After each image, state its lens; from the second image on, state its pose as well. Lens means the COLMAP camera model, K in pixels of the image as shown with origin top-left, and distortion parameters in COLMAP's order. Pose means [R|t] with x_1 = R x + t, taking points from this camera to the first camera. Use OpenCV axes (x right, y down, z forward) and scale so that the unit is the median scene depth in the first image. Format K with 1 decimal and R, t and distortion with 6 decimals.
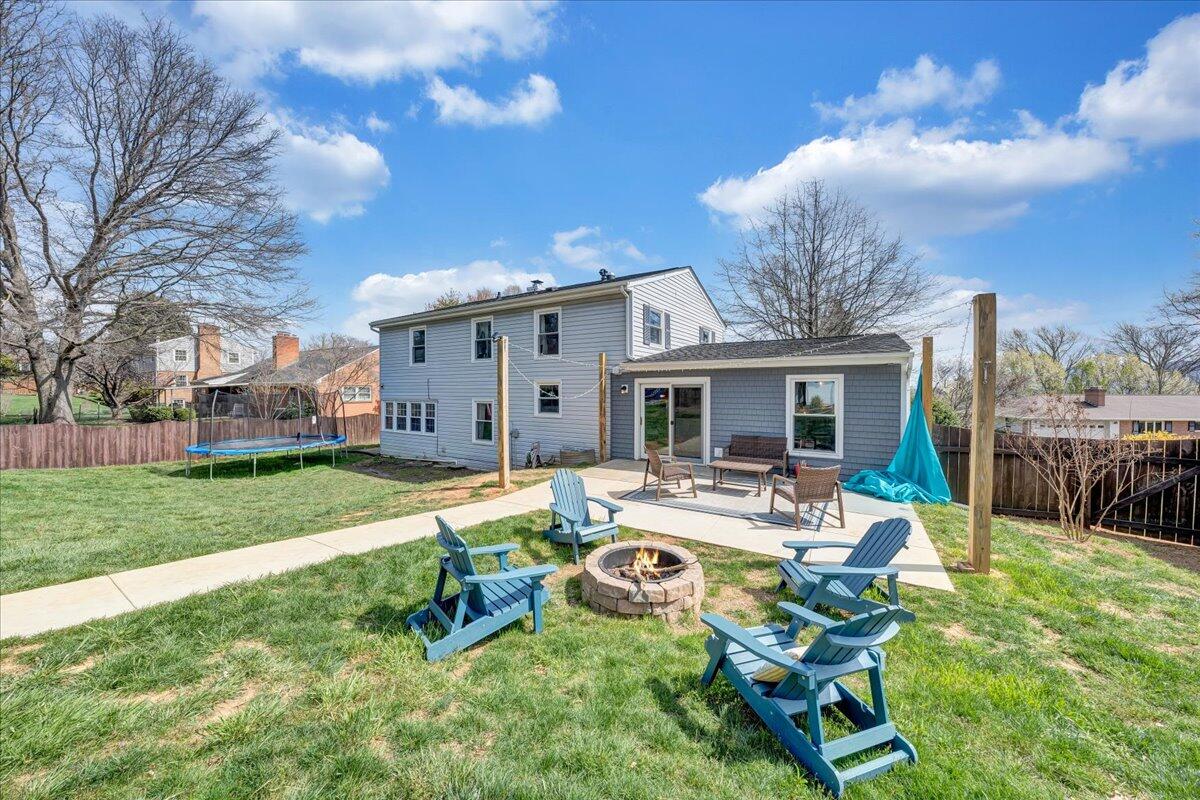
lens RADIAL K [[415.2, 0, 601.6], [0, 415.2, 394.8], [0, 0, 1]] dist [-0.002613, -0.000259]
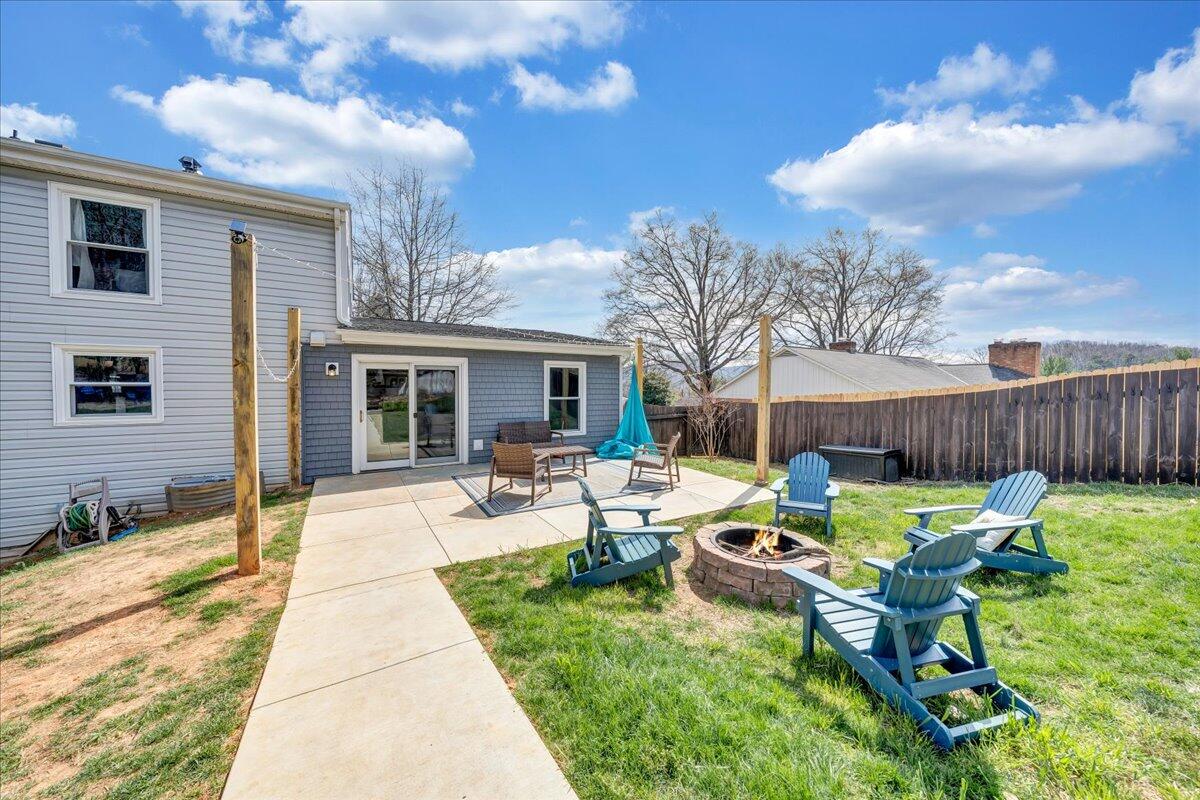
lens RADIAL K [[415.2, 0, 601.6], [0, 415.2, 394.8], [0, 0, 1]] dist [-0.002613, -0.000259]
pose [[0.448590, -0.017808, 0.893560, -0.343409], [0.003700, 0.999830, 0.018068, 0.016360], [-0.893730, -0.004799, 0.448579, 0.336583]]
